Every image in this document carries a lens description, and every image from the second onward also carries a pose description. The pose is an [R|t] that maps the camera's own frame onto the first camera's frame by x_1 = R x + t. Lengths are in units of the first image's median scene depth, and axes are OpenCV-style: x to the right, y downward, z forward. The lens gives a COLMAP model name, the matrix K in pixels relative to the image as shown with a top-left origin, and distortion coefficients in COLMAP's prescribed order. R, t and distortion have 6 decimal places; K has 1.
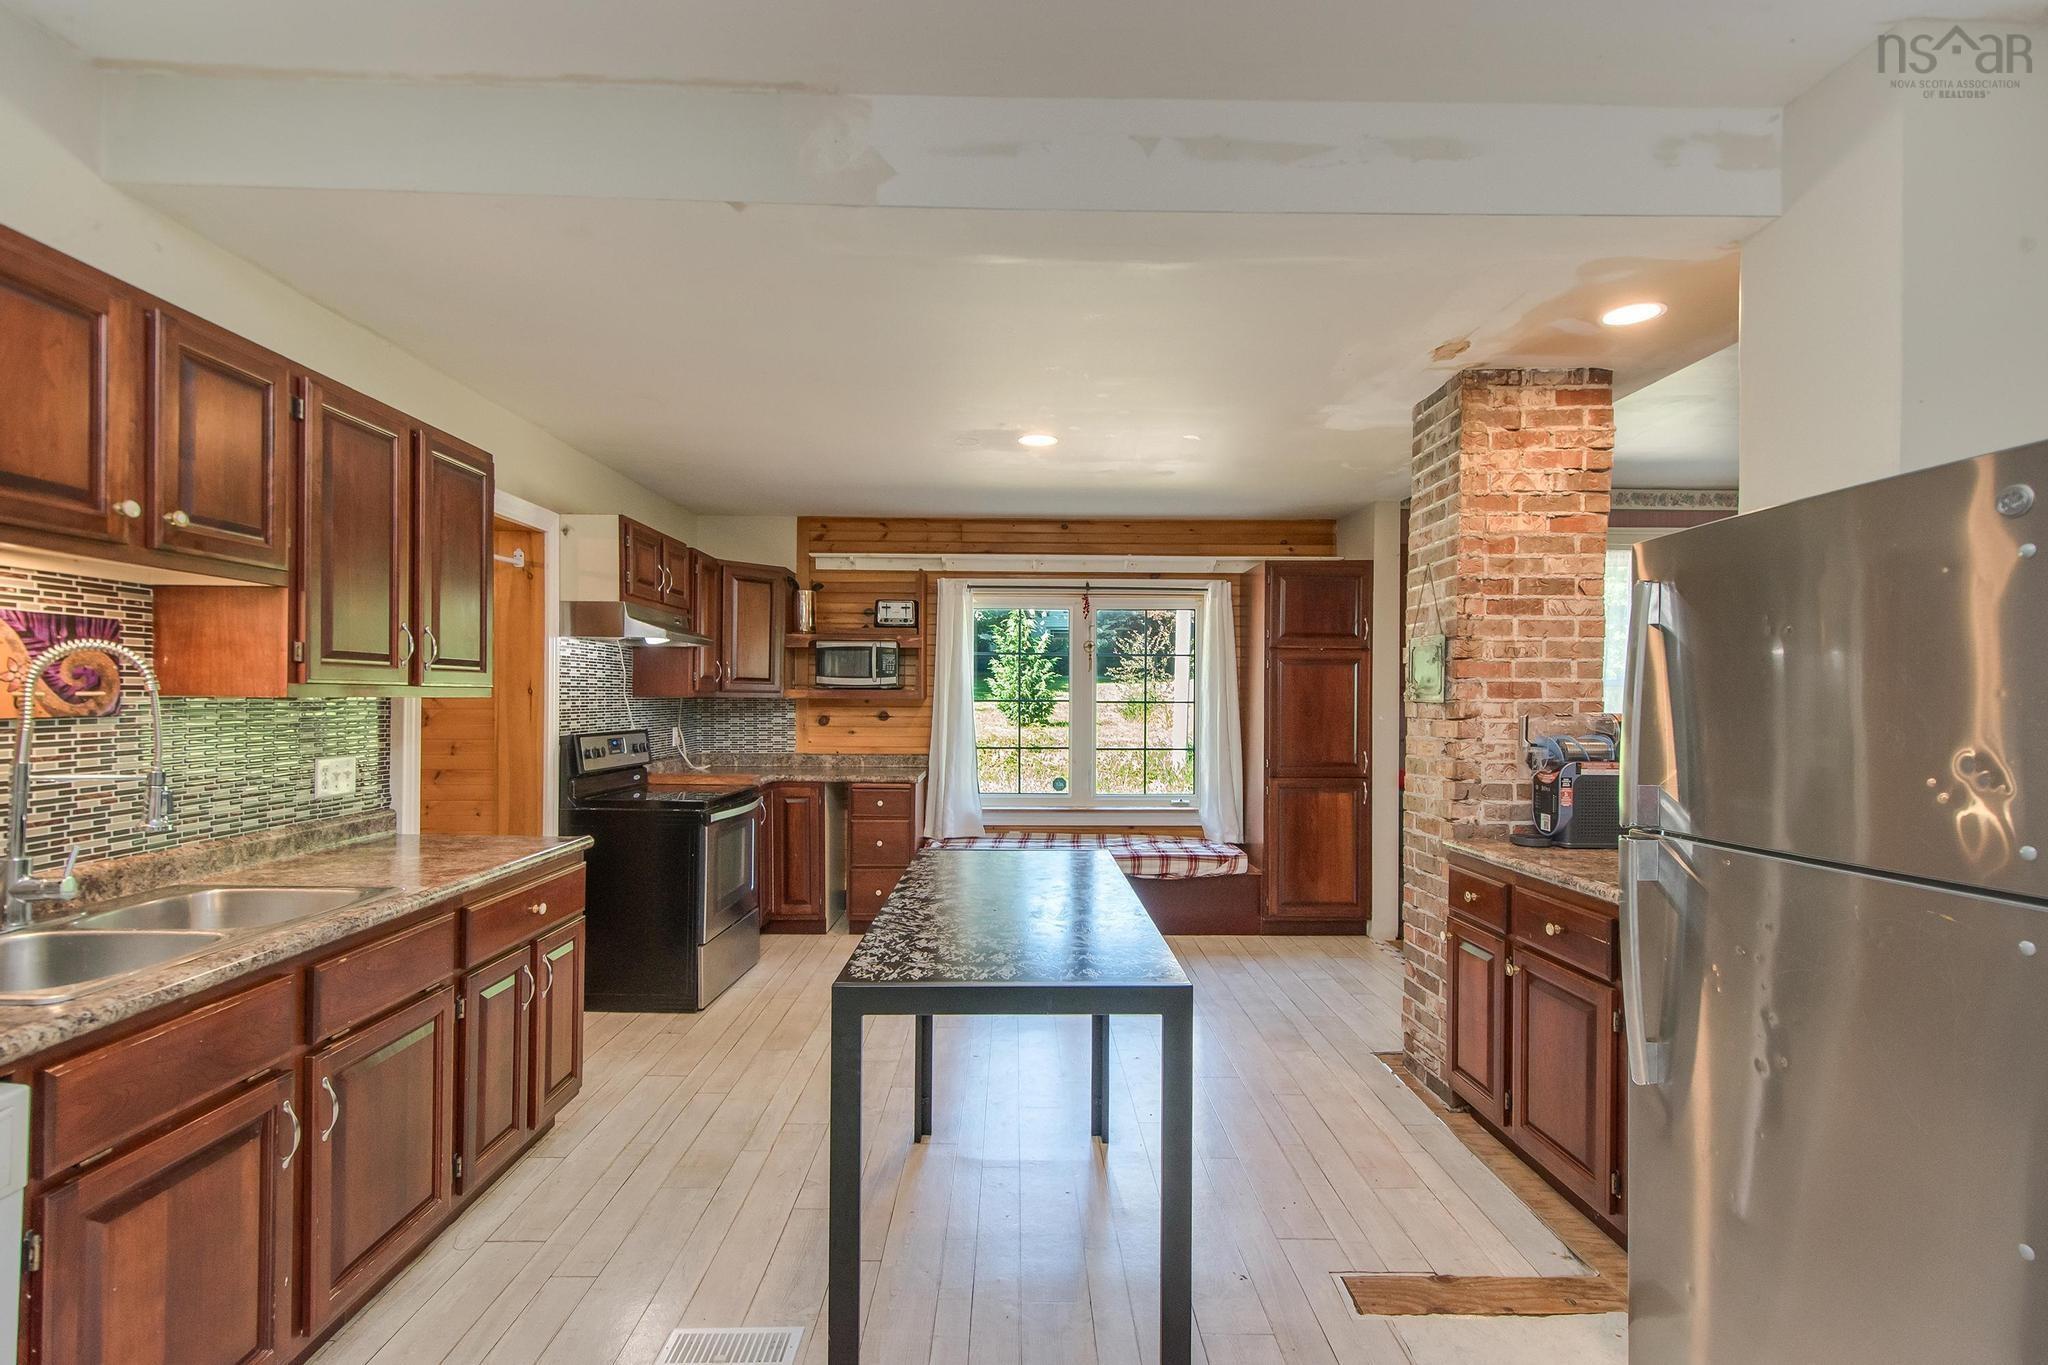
lens RADIAL K [[924.2, 0, 1032.5], [0, 924.2, 704.6], [0, 0, 1]] dist [0.022036, -0.005895]
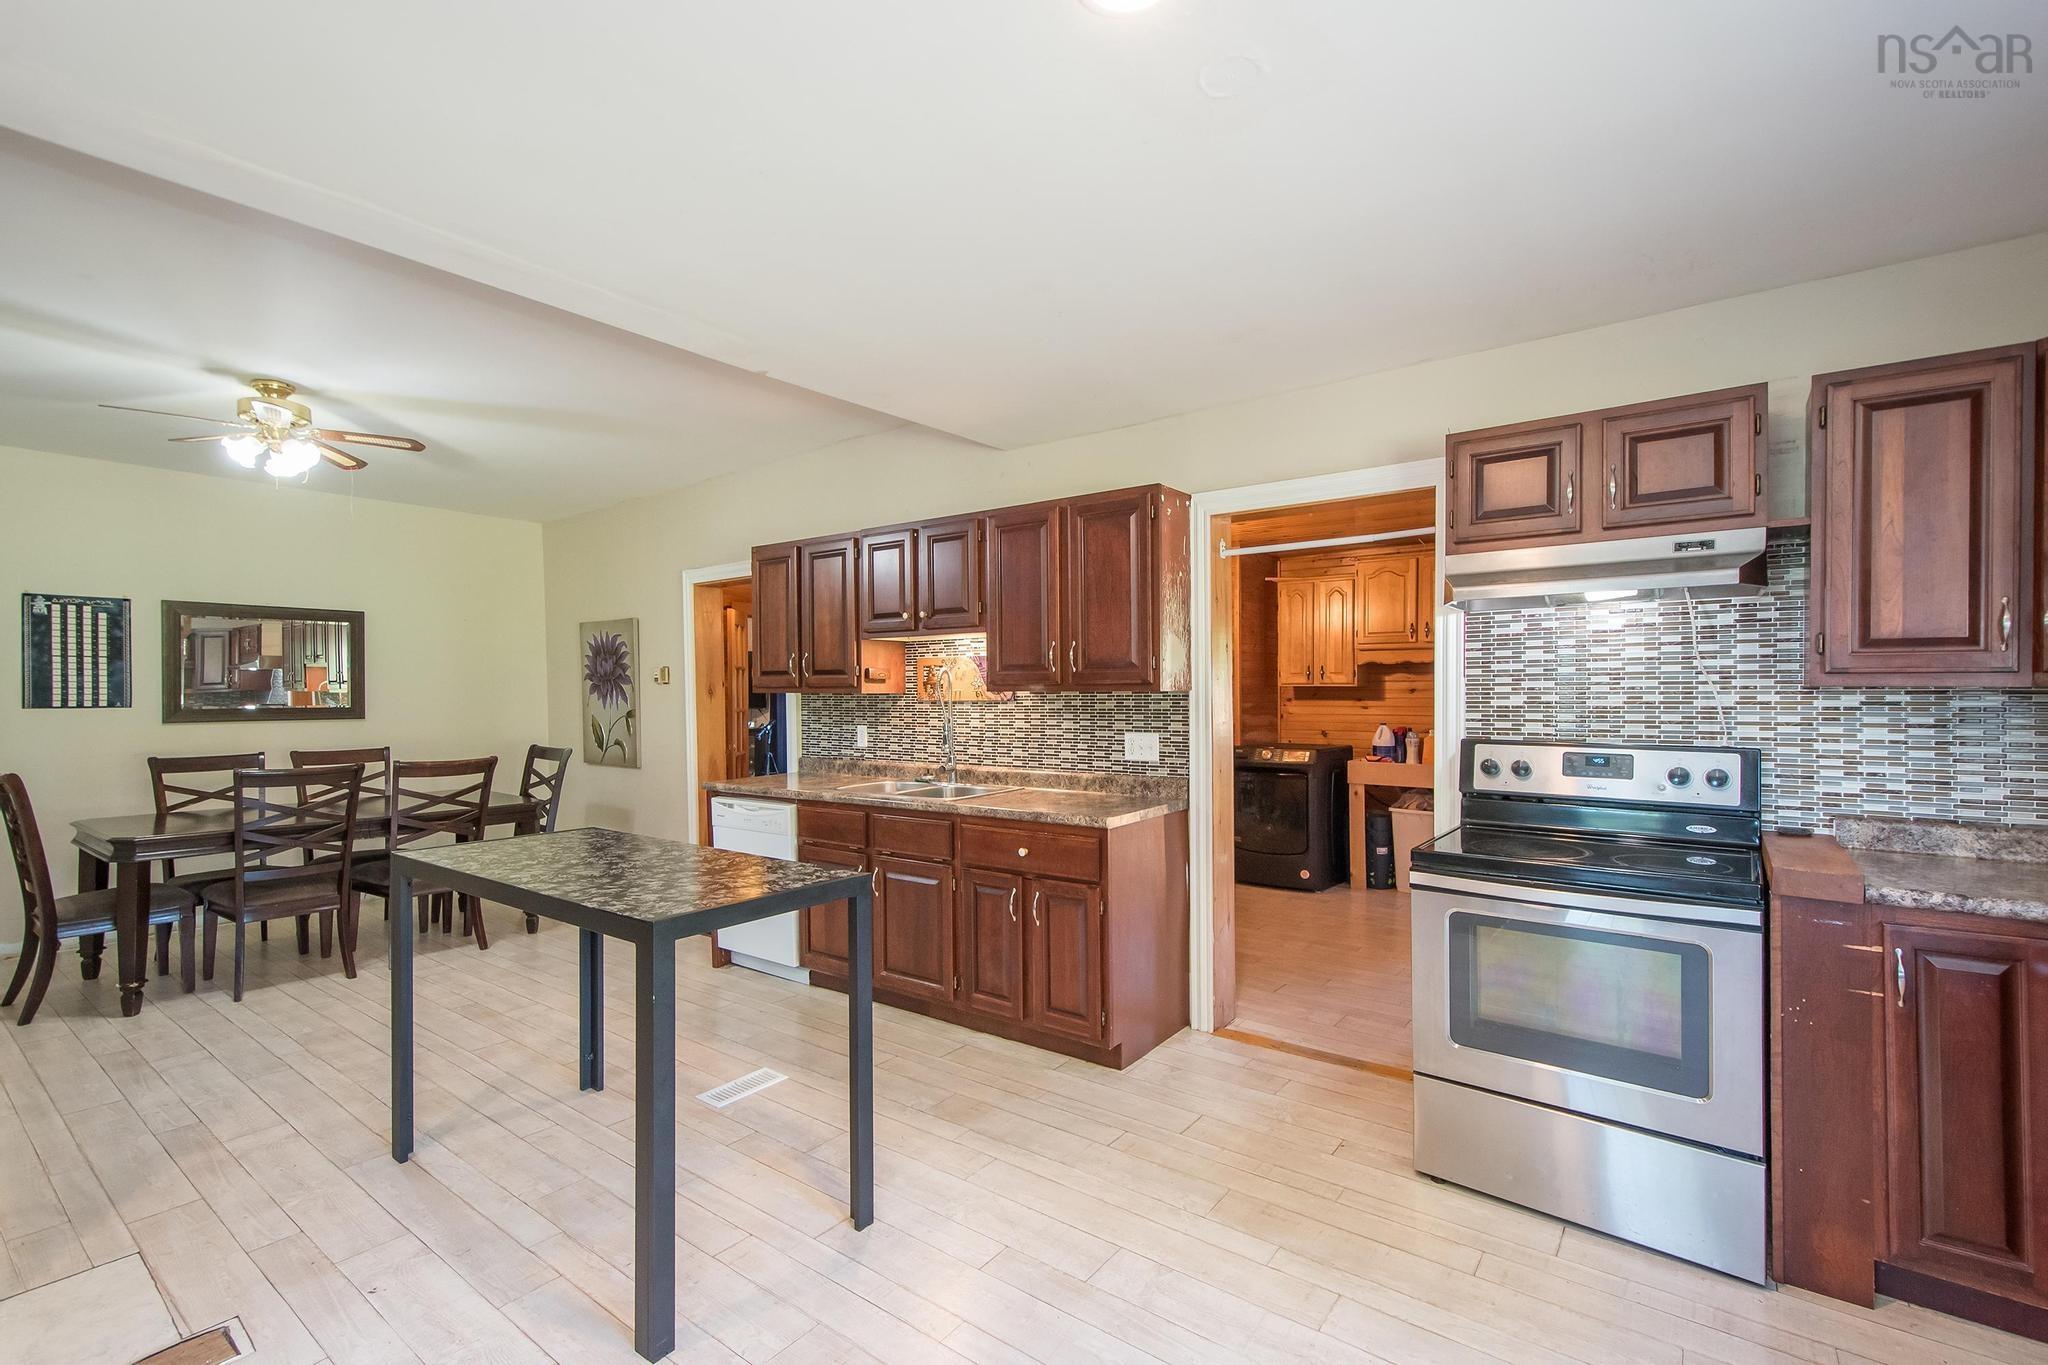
lens RADIAL K [[924.2, 0, 1032.5], [0, 924.2, 704.6], [0, 0, 1]] dist [0.022036, -0.005895]
pose [[-0.622054, 0.010095, -0.782909, 0.402306], [-0.003253, 0.999875, 0.015477, -0.007400], [0.782967, 0.012174, -0.621944, 1.530094]]
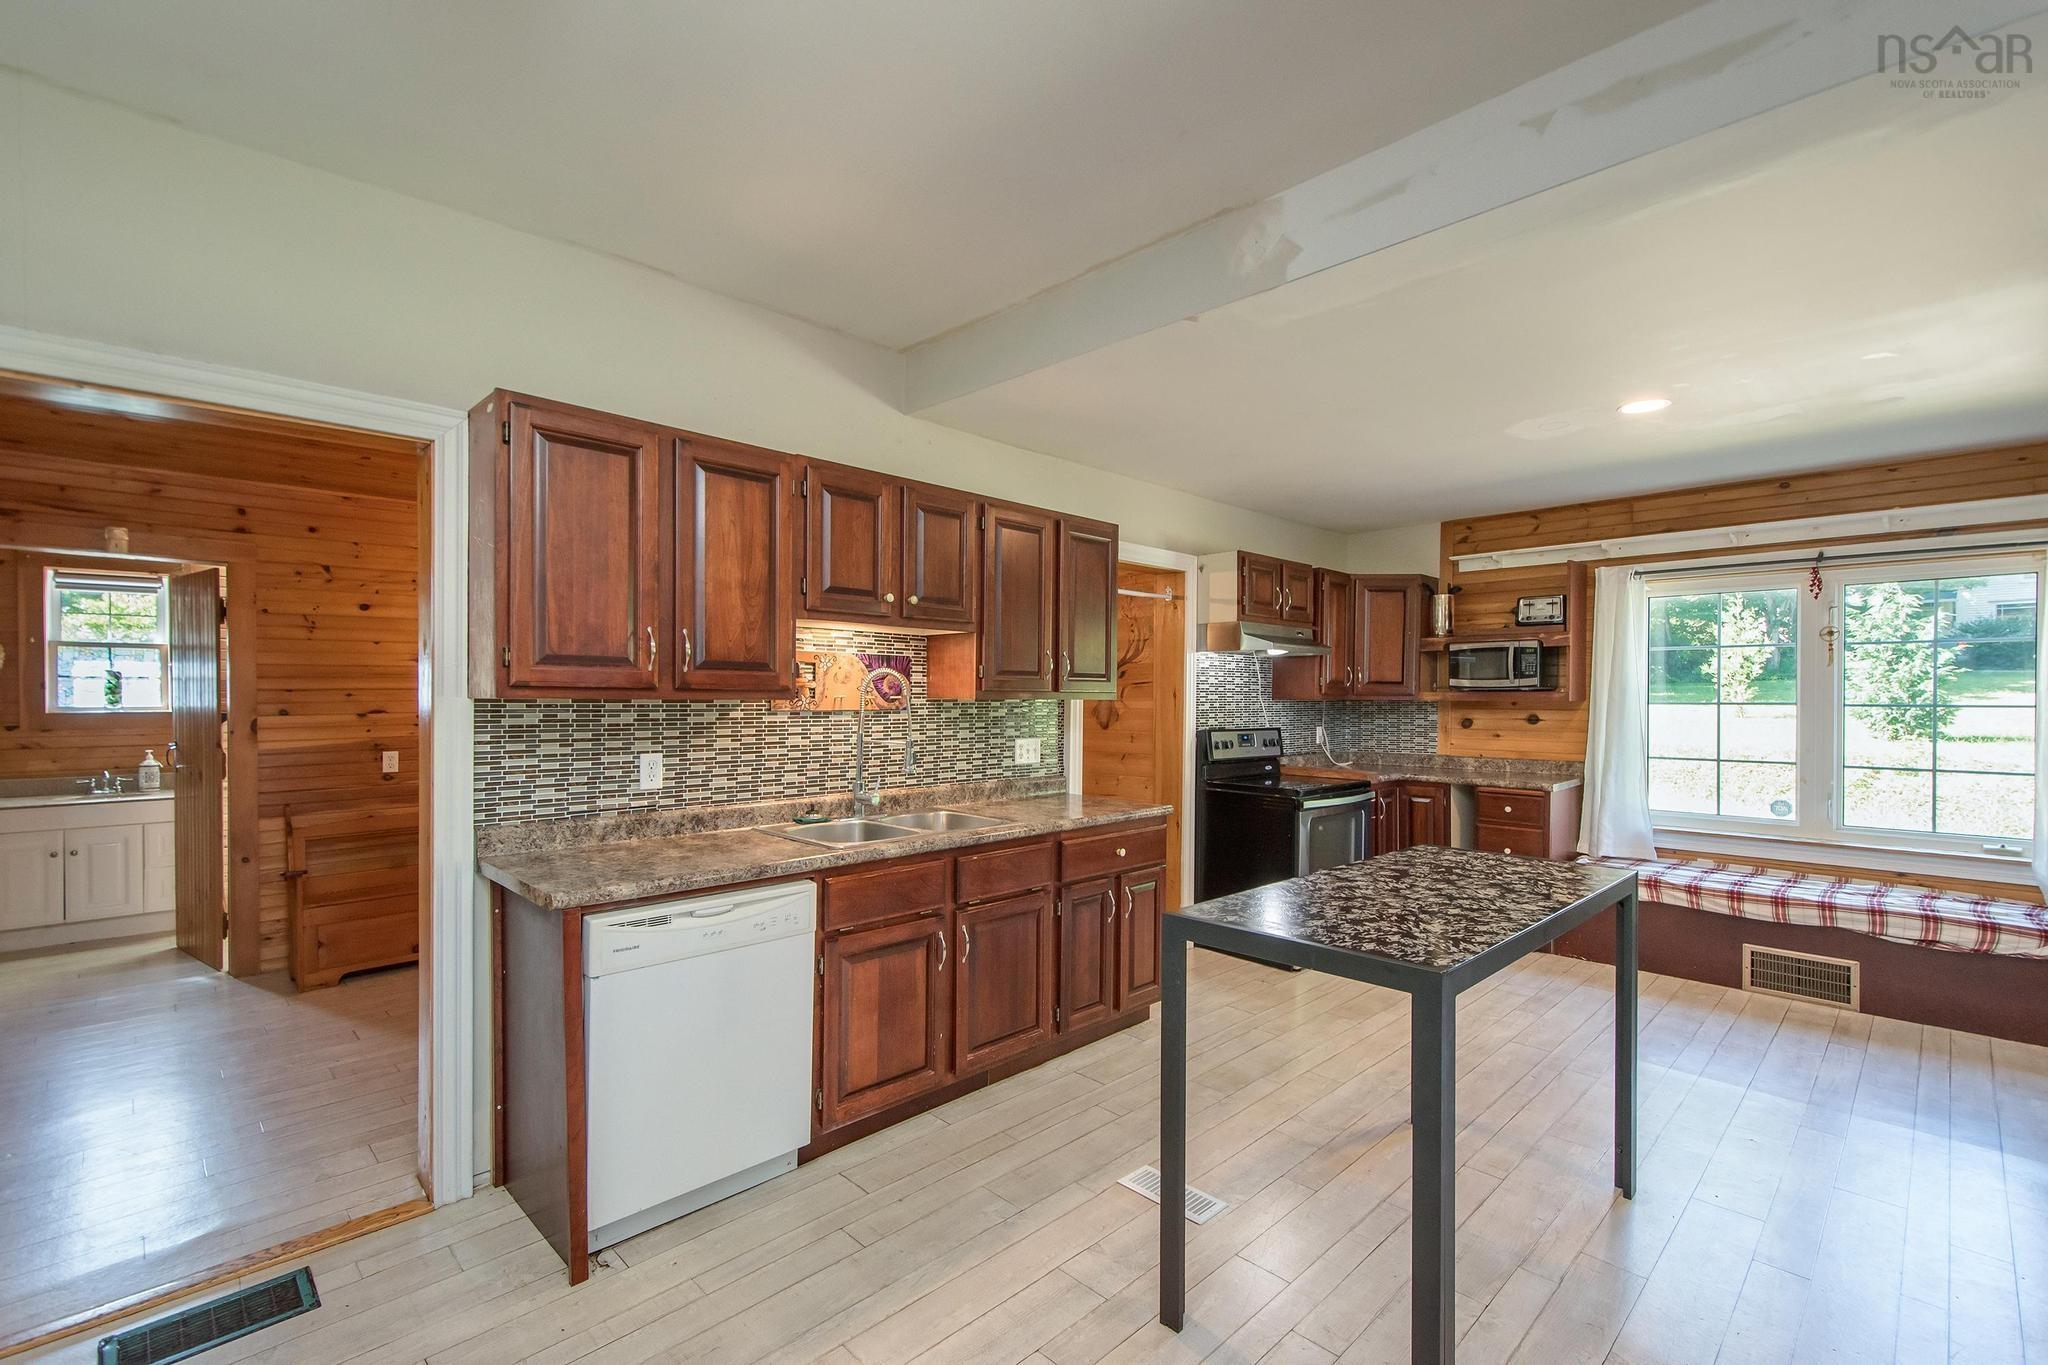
lens RADIAL K [[904.7, 0, 1036.5], [0, 904.7, 707.9], [0, 0, 1]] dist [0.022887, -0.009503]
pose [[0.693114, 0.005403, -0.720807, 0.295863], [-0.005768, 0.999981, 0.001949, 0.002551], [0.720805, 0.002807, 0.693133, -0.019646]]
